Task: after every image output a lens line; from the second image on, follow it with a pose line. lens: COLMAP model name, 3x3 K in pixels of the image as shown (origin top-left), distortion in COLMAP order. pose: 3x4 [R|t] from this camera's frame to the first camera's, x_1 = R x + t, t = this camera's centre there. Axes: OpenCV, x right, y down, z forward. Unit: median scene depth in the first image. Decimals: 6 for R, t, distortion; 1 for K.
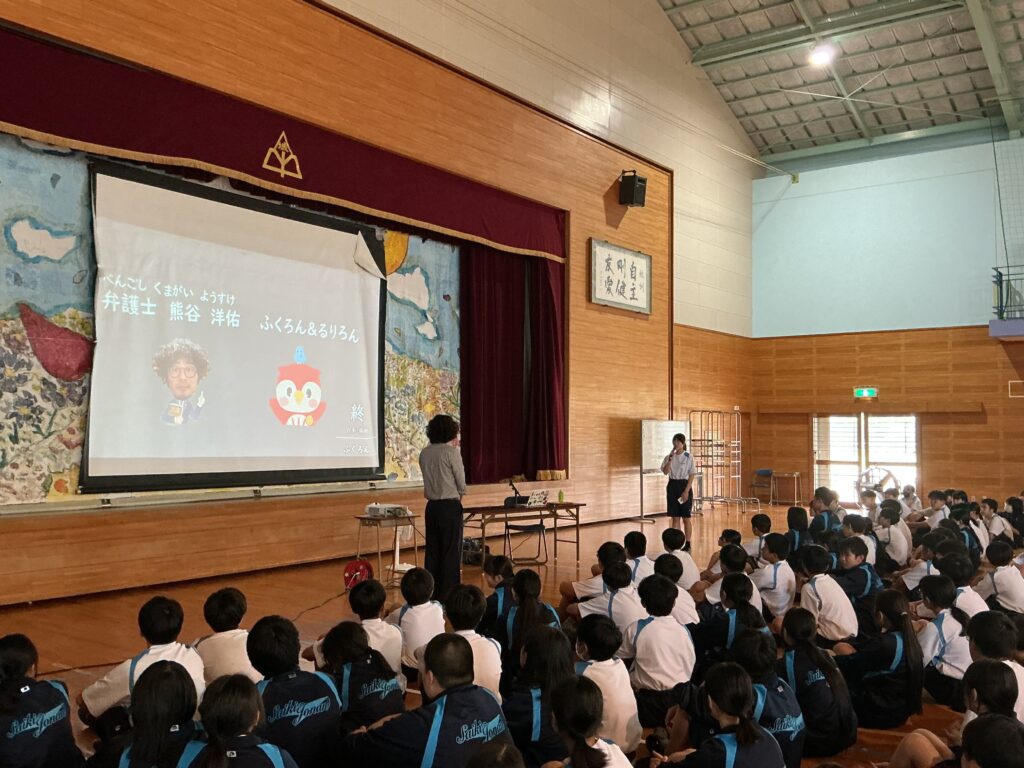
lens RADIAL K [[985.3, 0, 512.0], [0, 985.3, 384.0], [0, 0, 1]] dist [0.203028, -0.453128]
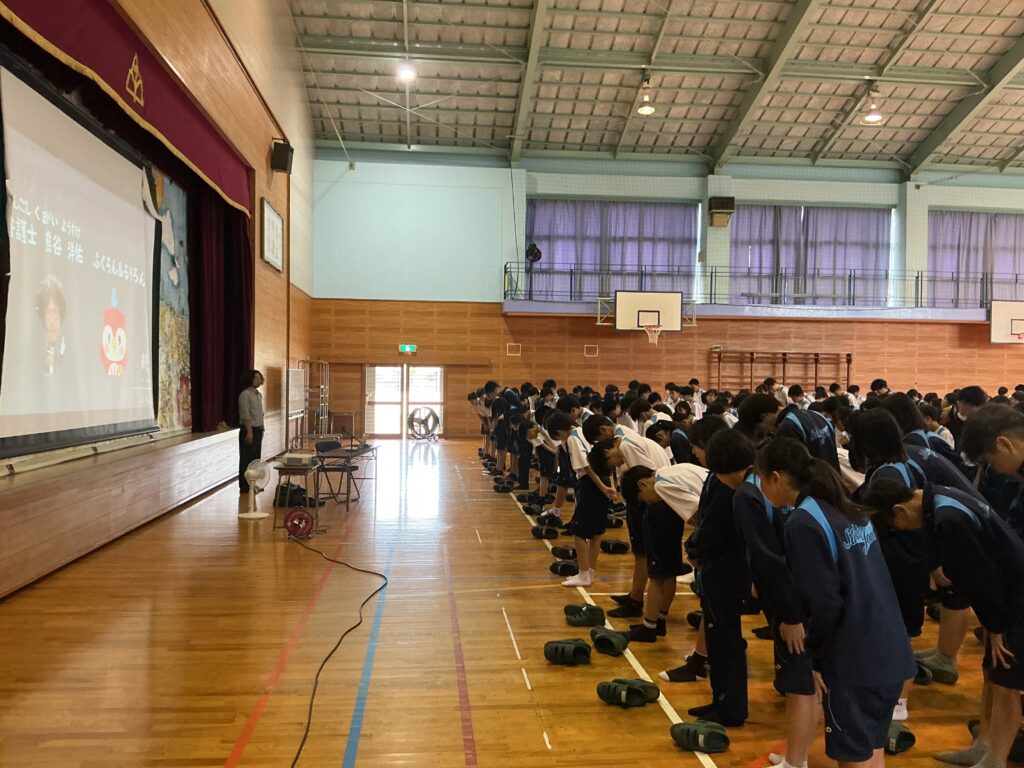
lens RADIAL K [[864.7, 0, 512.0], [0, 864.7, 384.0], [0, 0, 1]] dist [0.177748, -0.333090]
pose [[0.740234, -0.000091, 0.672349, -0.418114], [-0.040814, 0.998150, 0.045070, -0.001601], [-0.671109, -0.060803, 0.738861, 0.130246]]
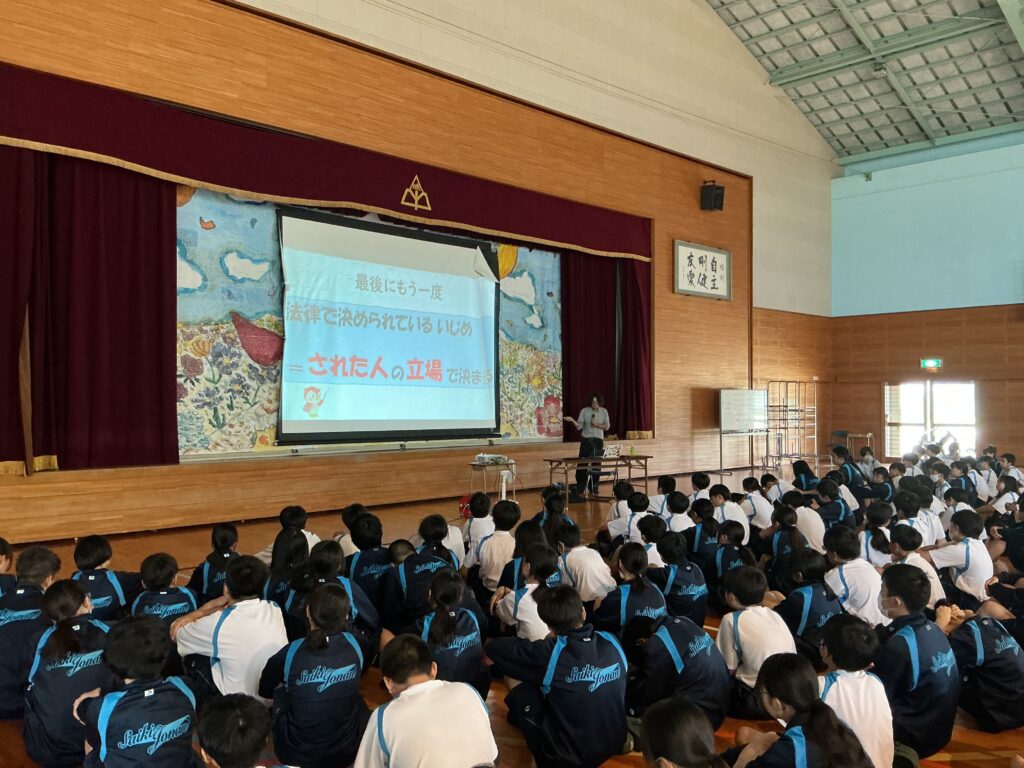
lens RADIAL K [[864.7, 0, 512.0], [0, 864.7, 384.0], [0, 0, 1]] dist [0.177748, -0.333090]
pose [[0.986014, -0.011079, -0.166295, 0.070404], [0.015815, 0.999505, 0.027181, -0.003813], [0.165911, -0.029431, 0.985701, -0.105368]]
